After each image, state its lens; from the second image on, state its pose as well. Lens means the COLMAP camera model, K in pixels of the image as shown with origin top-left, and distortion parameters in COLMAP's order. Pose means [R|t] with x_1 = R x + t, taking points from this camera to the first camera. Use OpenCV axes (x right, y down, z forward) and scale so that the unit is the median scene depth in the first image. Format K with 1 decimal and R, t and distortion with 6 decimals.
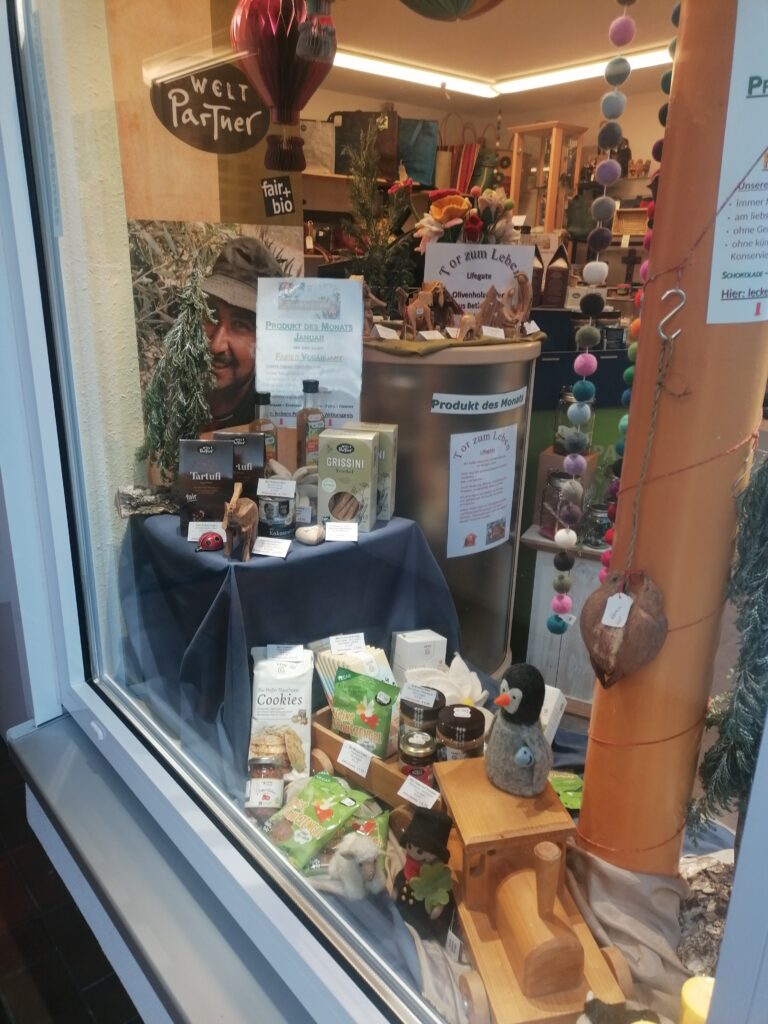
lens RADIAL K [[747.0, 0, 378.3], [0, 747.0, 491.7], [0, 0, 1]] dist [0.027381, -0.008958]
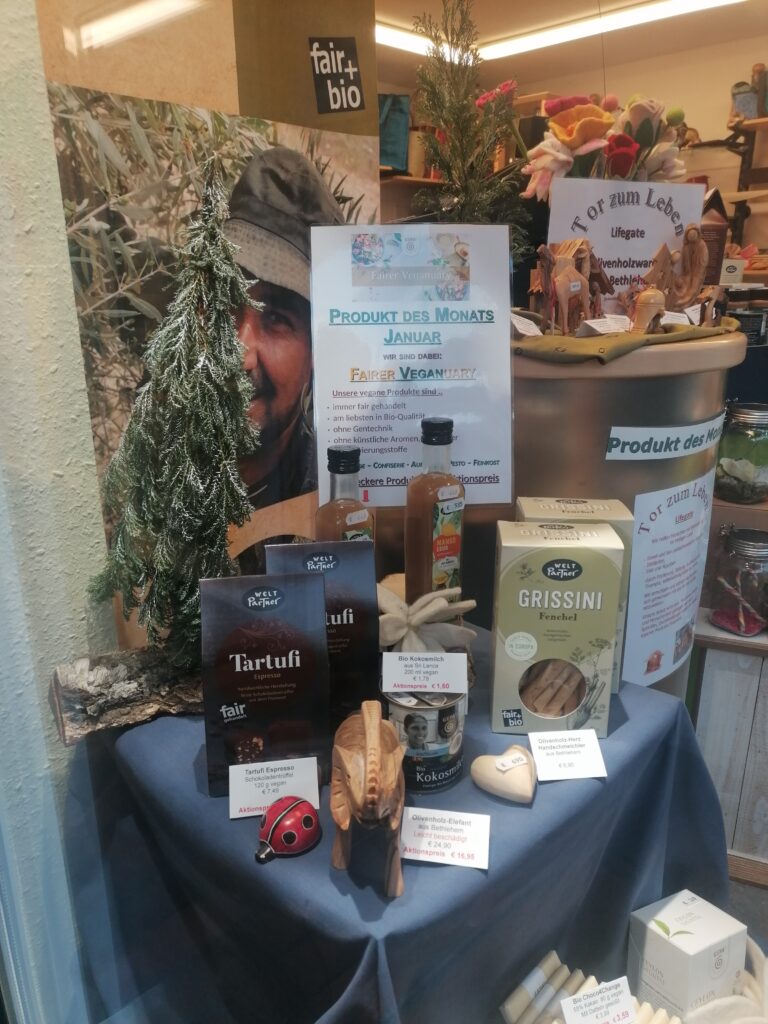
lens RADIAL K [[747.0, 0, 378.3], [0, 747.0, 491.7], [0, 0, 1]] dist [0.027381, -0.008958]
pose [[0.995714, -0.052912, 0.075852, -0.172038], [0.053838, 0.998497, -0.010220, -0.097711], [-0.075197, 0.014260, 0.997067, 0.502188]]
